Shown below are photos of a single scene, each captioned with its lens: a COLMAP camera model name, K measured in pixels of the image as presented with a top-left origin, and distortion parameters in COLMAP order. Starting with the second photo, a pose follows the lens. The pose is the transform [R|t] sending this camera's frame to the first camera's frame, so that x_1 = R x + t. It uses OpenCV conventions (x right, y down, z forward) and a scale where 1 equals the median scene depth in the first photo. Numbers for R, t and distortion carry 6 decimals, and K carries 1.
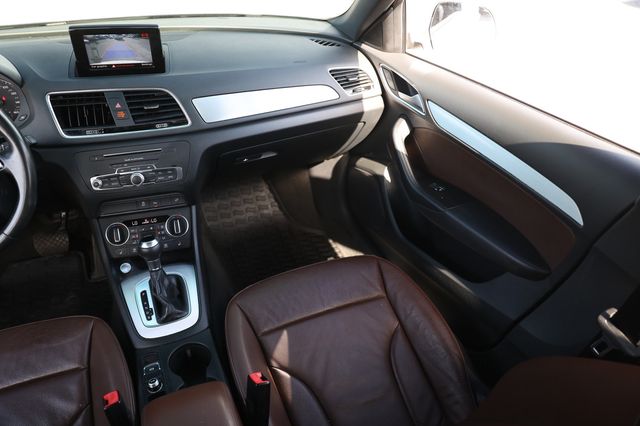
lens RADIAL K [[436.2, 0, 316.8], [0, 436.2, 212.3], [0, 0, 1]] dist [-0.101441, 0.073197]
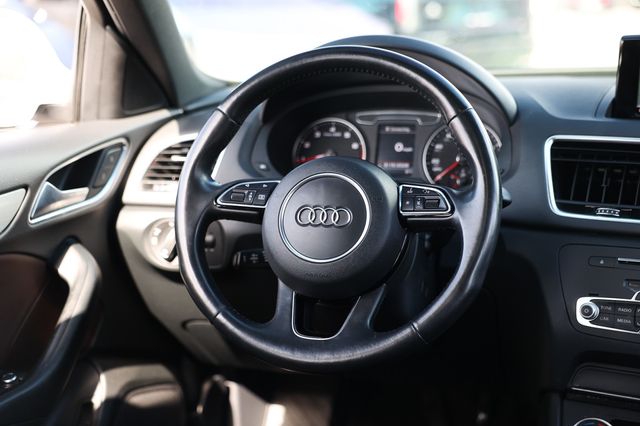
lens RADIAL K [[964.5, 0, 320.8], [0, 964.5, 212.4], [0, 0, 1]] dist [0.128400, 0.000000]
pose [[0.744267, 0.090516, -0.661720, -0.014751], [-0.363787, 0.885843, -0.287994, 0.259094], [0.560112, 0.455070, 0.692232, 0.004801]]
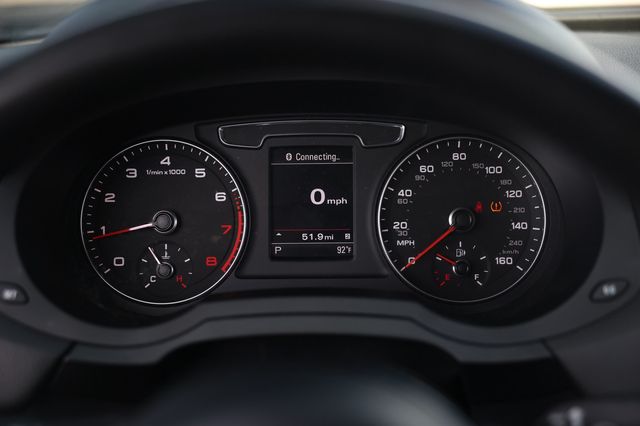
lens RADIAL K [[844.1, 0, 321.6], [0, 844.1, 214.8], [0, 0, 1]] dist [-0.006629, 0.000000]
pose [[0.901591, 0.097509, -0.421458, -0.606755], [-0.224625, 0.938151, -0.263470, -0.099056], [0.369700, 0.332212, 0.867731, 0.494229]]
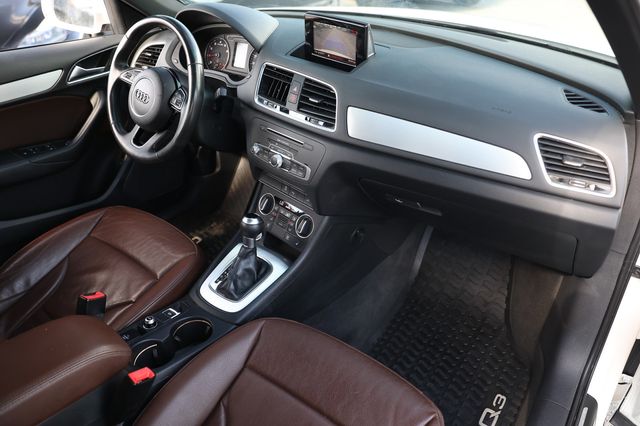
lens RADIAL K [[456.9, 0, 344.4], [0, 456.9, 206.1], [0, 0, 1]] dist [-0.076293, 0.000628]
pose [[0.510215, 0.432444, -0.743420, 0.500936], [-0.498101, 0.853248, 0.154479, -0.229466], [0.701125, 0.291481, 0.650740, 0.441617]]
